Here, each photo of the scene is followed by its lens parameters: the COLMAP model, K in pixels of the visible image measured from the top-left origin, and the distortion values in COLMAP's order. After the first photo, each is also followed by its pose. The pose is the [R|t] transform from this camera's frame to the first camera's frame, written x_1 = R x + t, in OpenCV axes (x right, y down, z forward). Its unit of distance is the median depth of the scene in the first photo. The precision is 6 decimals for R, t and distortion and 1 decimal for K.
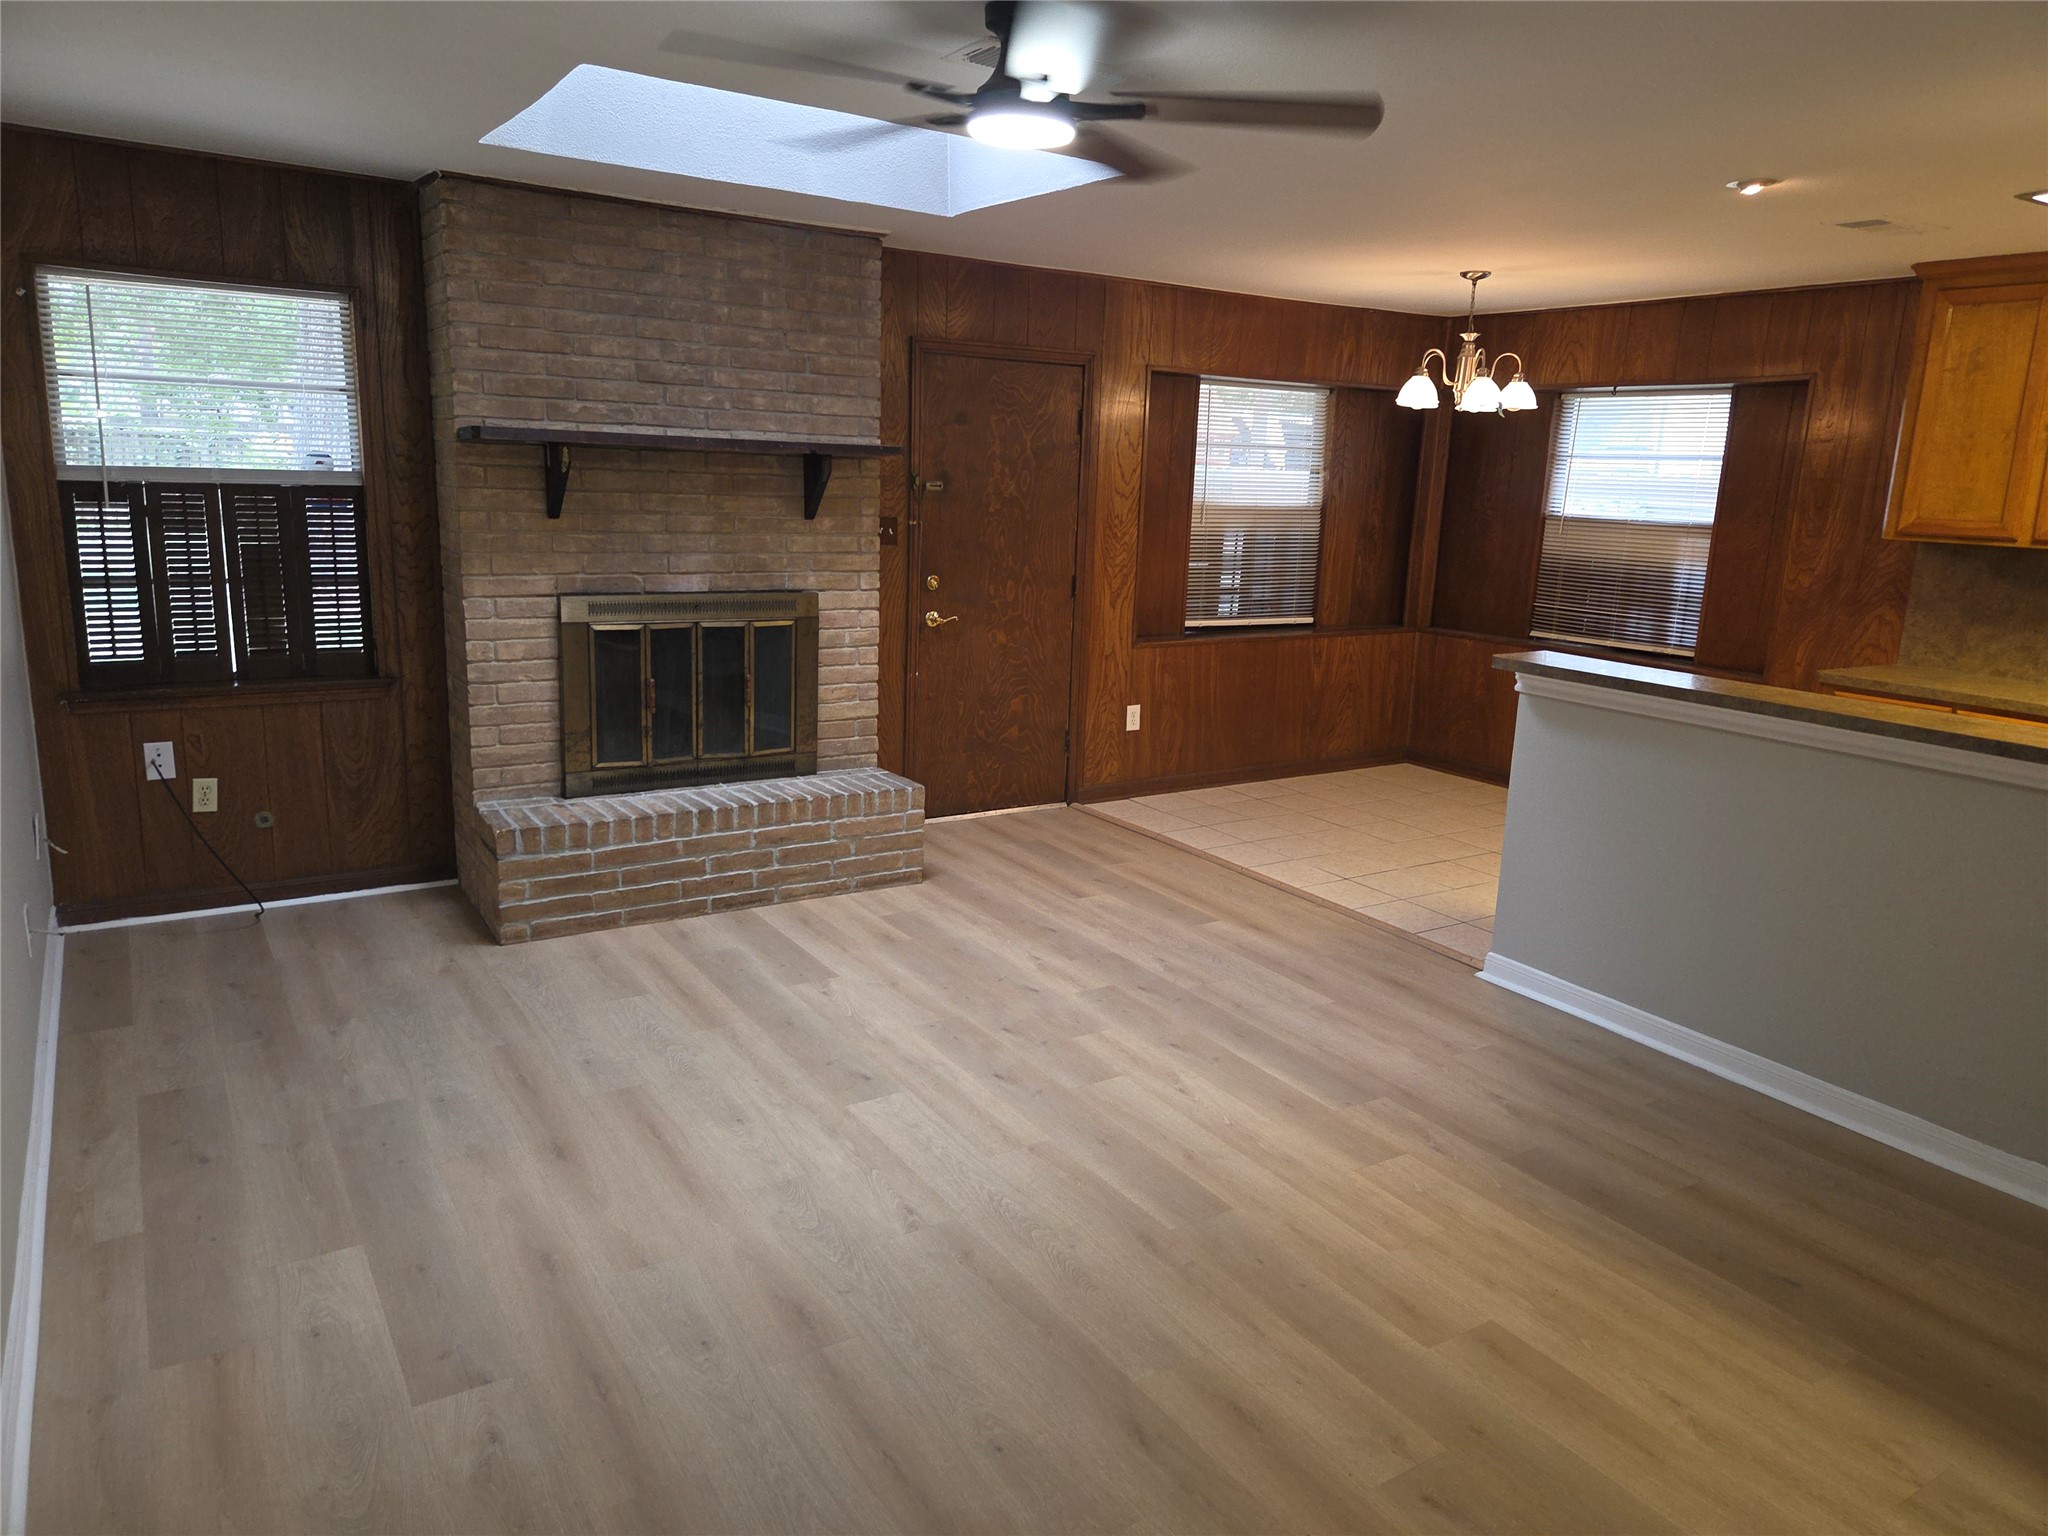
lens RADIAL K [[1368.4, 0, 1045.1], [0, 1368.4, 754.6], [0, 0, 1]] dist [0.074242, -0.070545]
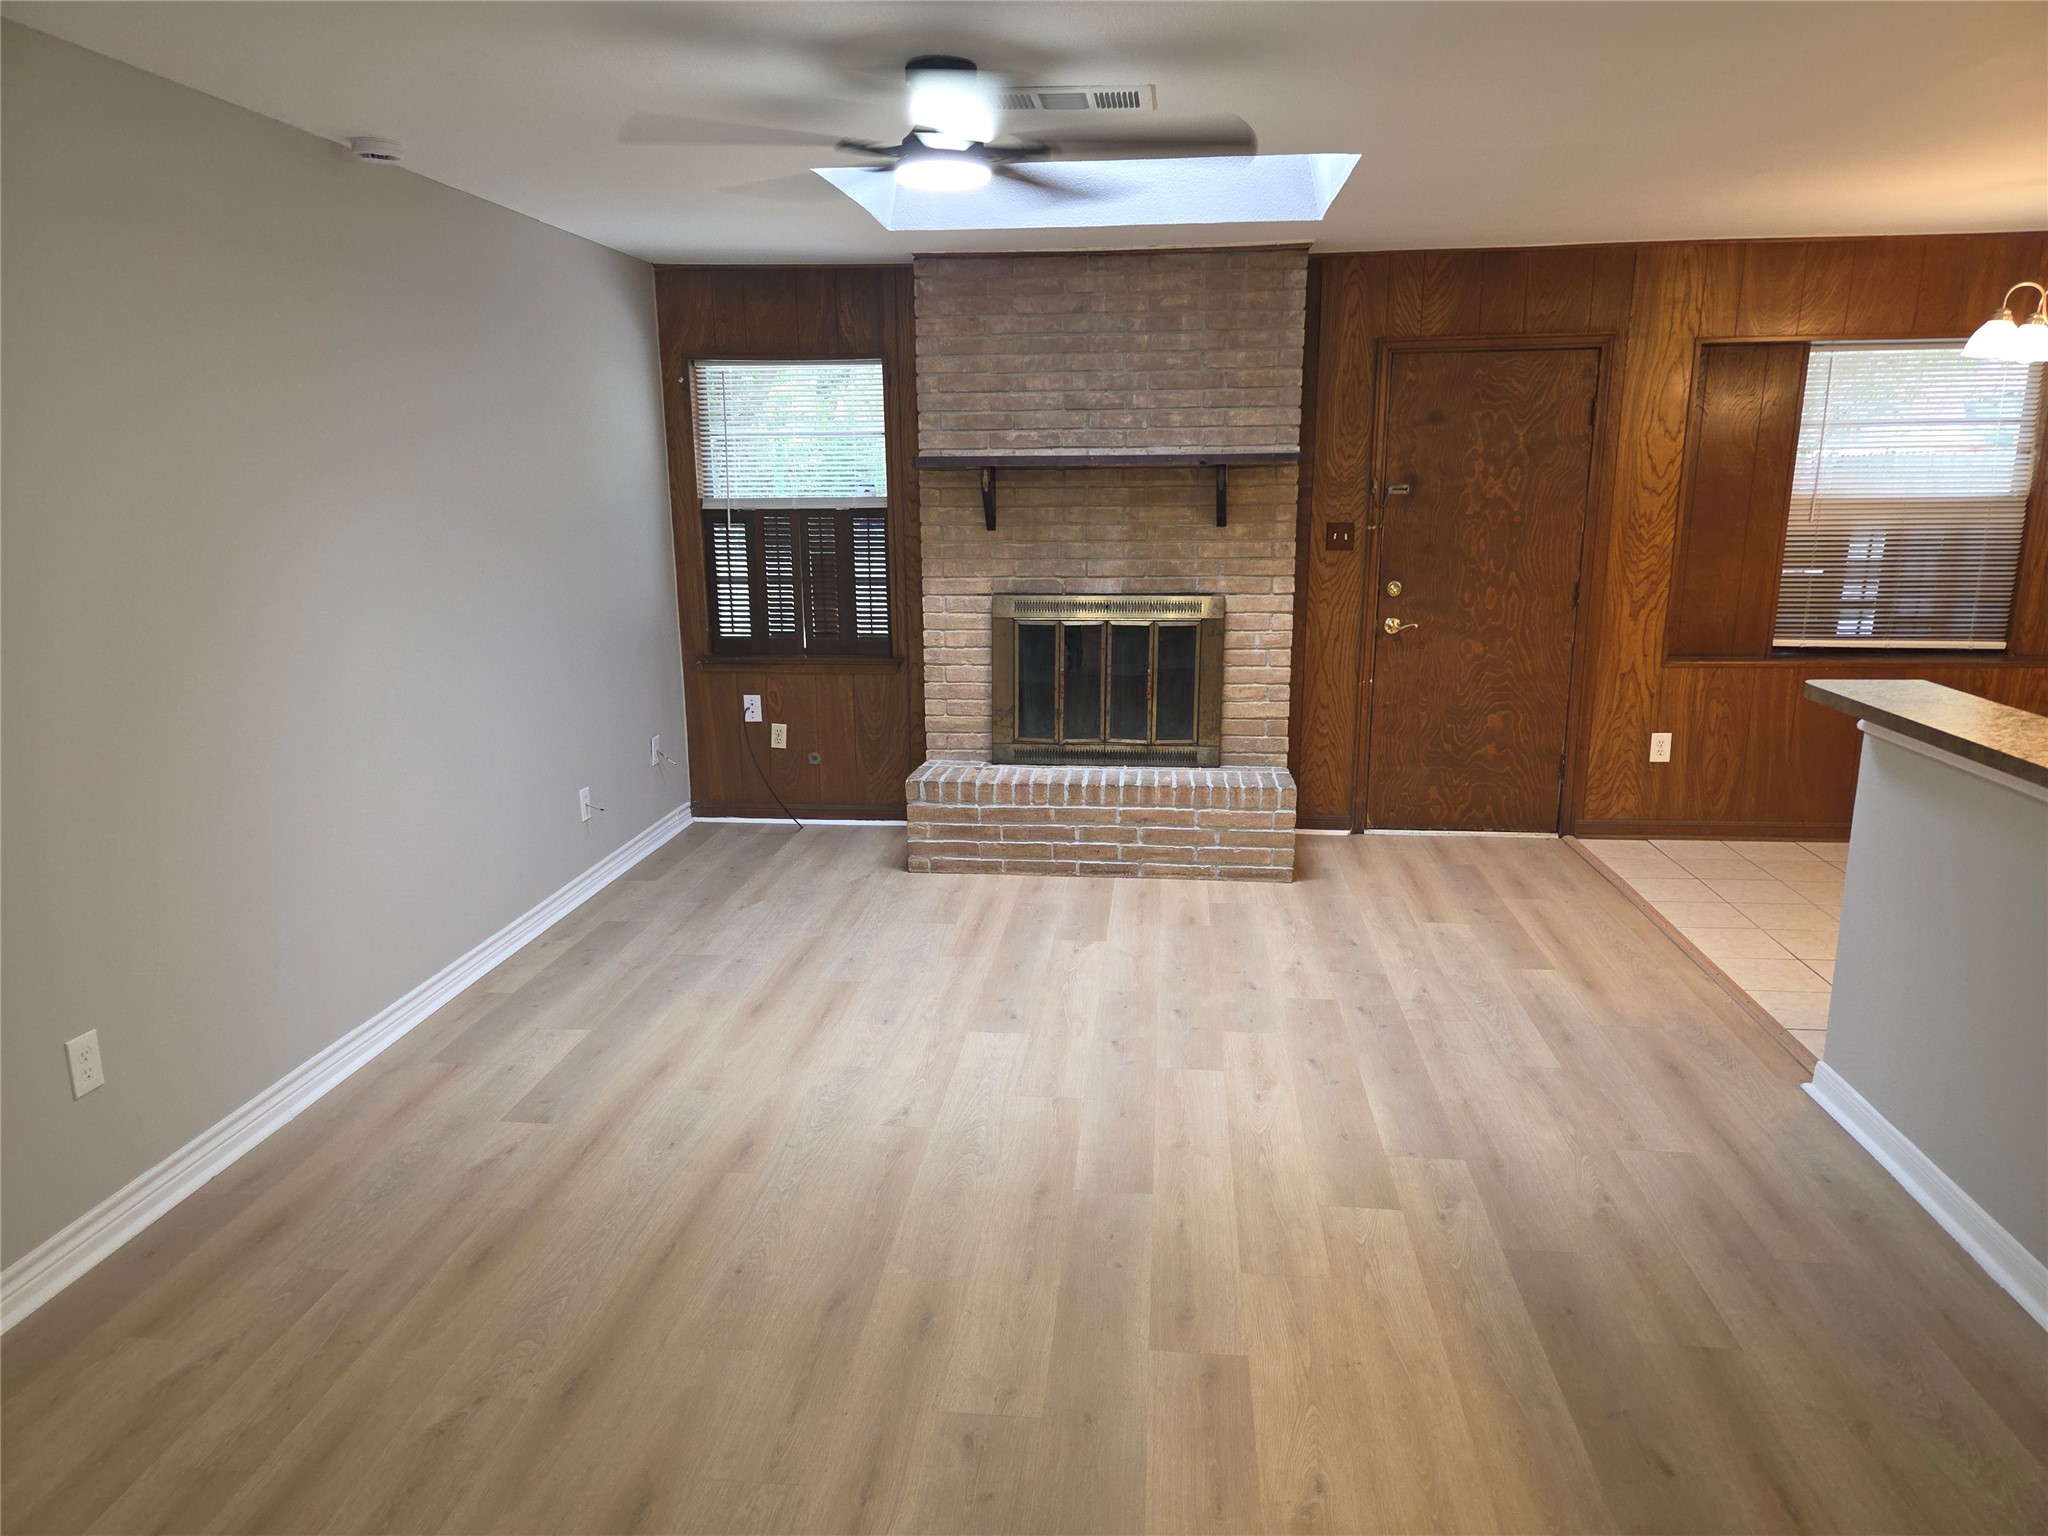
lens RADIAL K [[1368.1, 0, 1029.4], [0, 1368.1, 785.9], [0, 0, 1]] dist [0.091204, -0.090339]
pose [[0.776084, 0.100863, -0.622511, 0.415057], [-0.094729, 0.994572, 0.043048, -0.003590], [0.623474, 0.025562, 0.781426, 0.086193]]
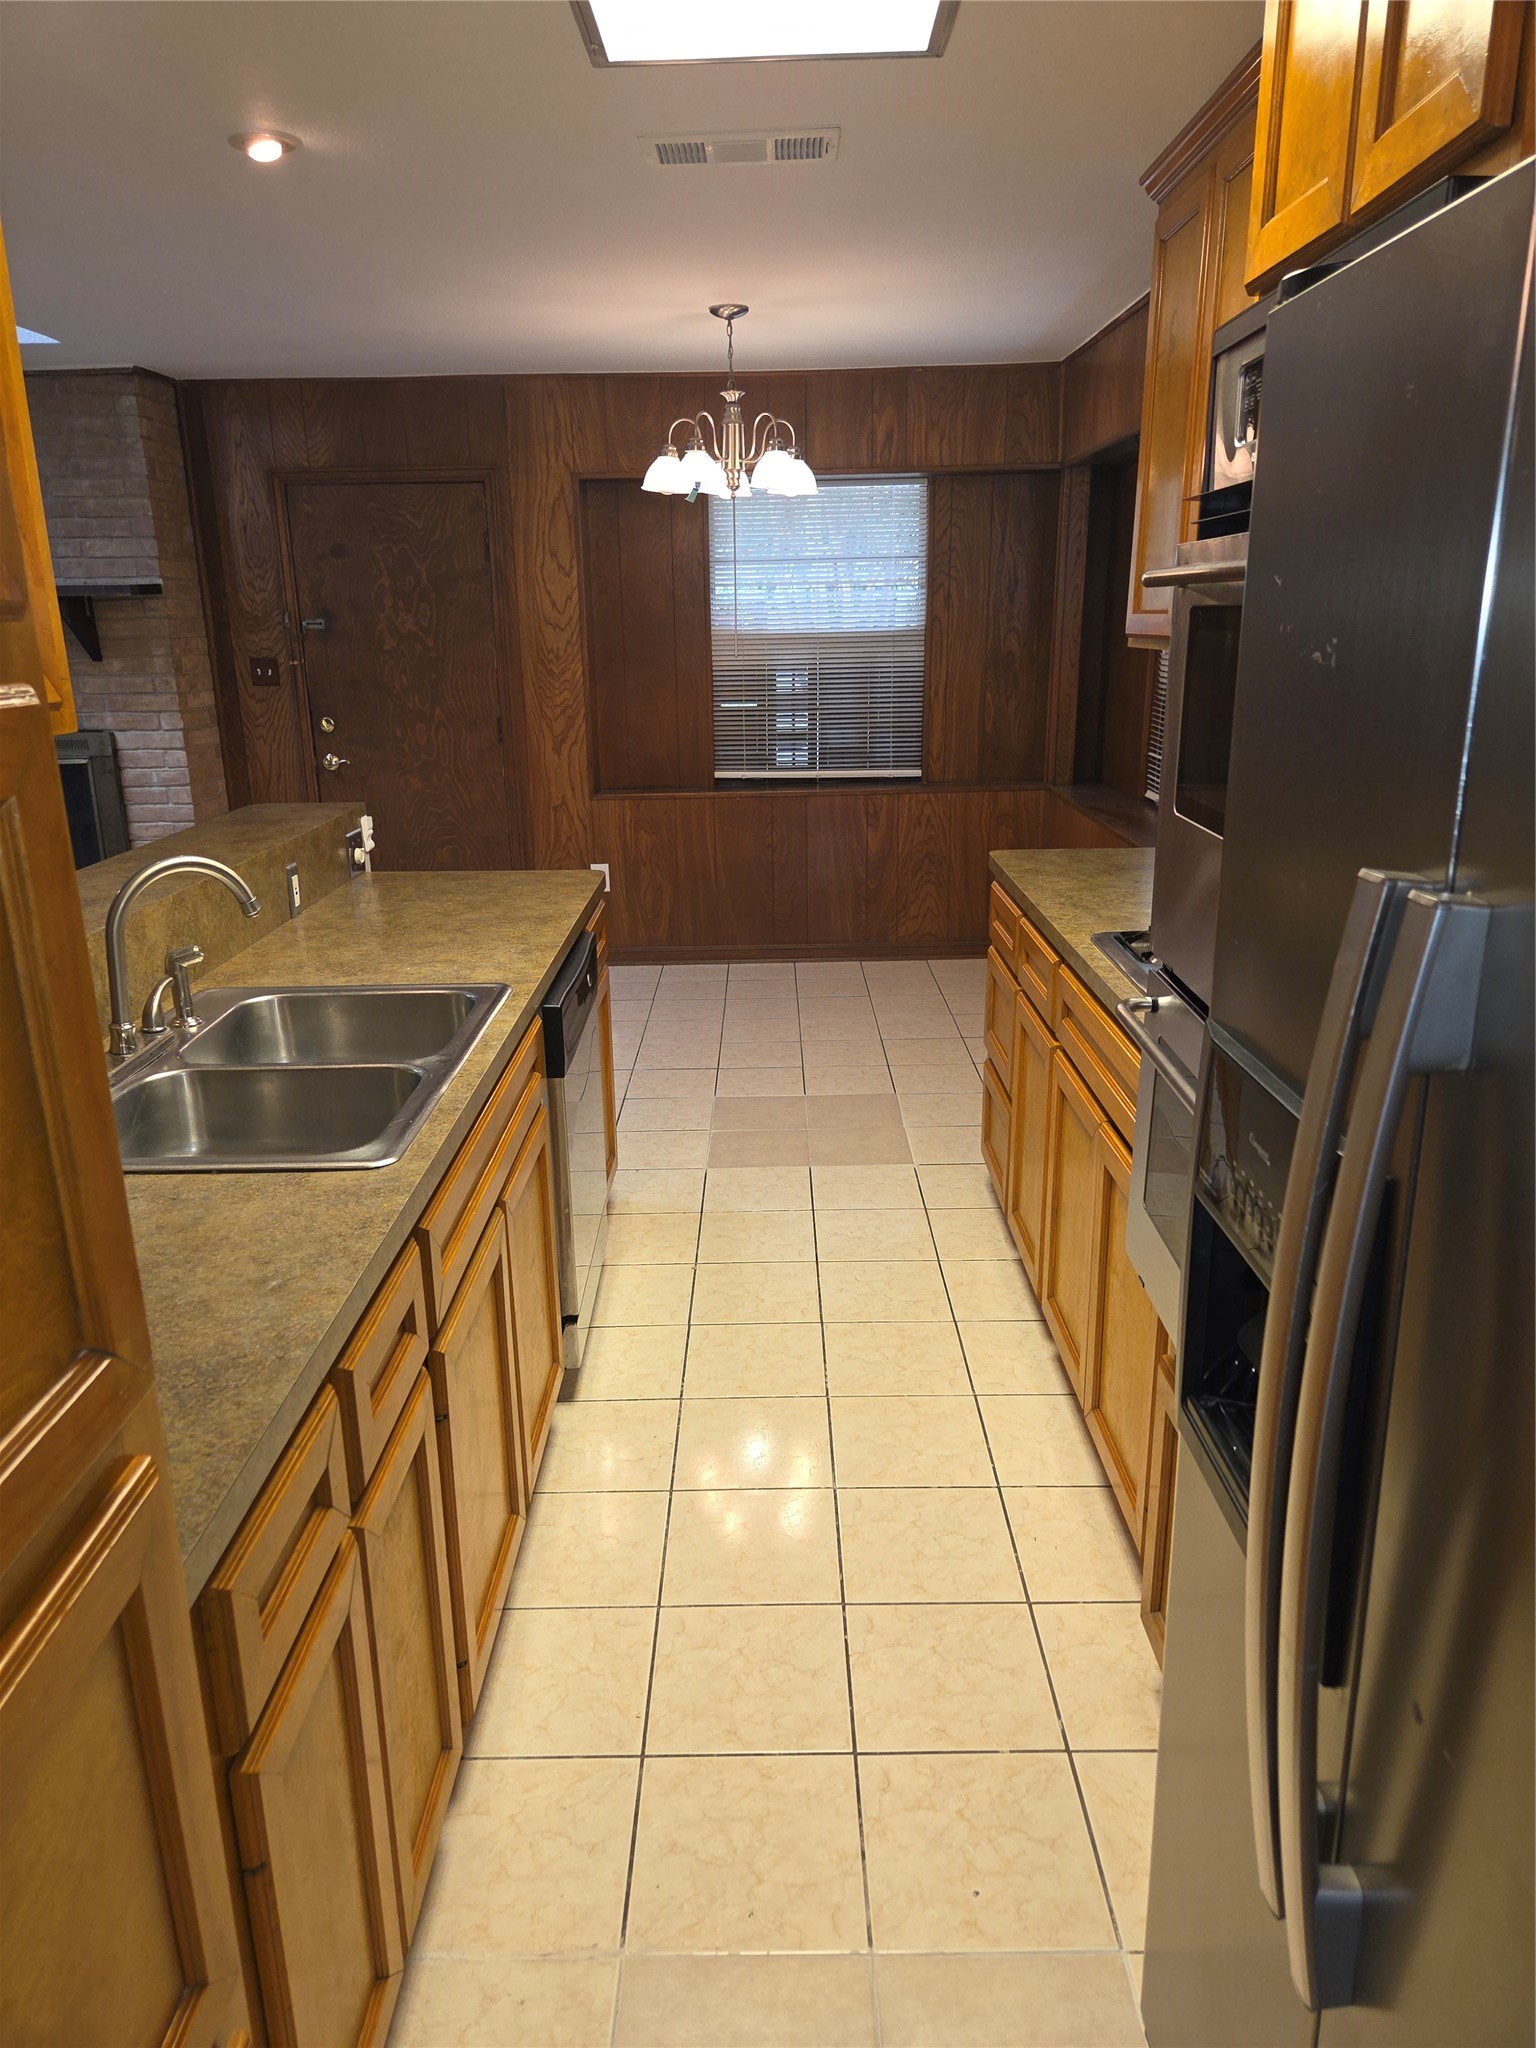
lens RADIAL K [[1368.4, 0, 745.7], [0, 1368.4, 1019.3], [0, 0, 1]] dist [0.074242, -0.070545]
pose [[0.830753, 0.109409, -0.545783, 0.885007], [-0.067481, 0.993057, 0.096355, -0.037833], [0.552536, -0.043218, 0.832368, 0.401560]]
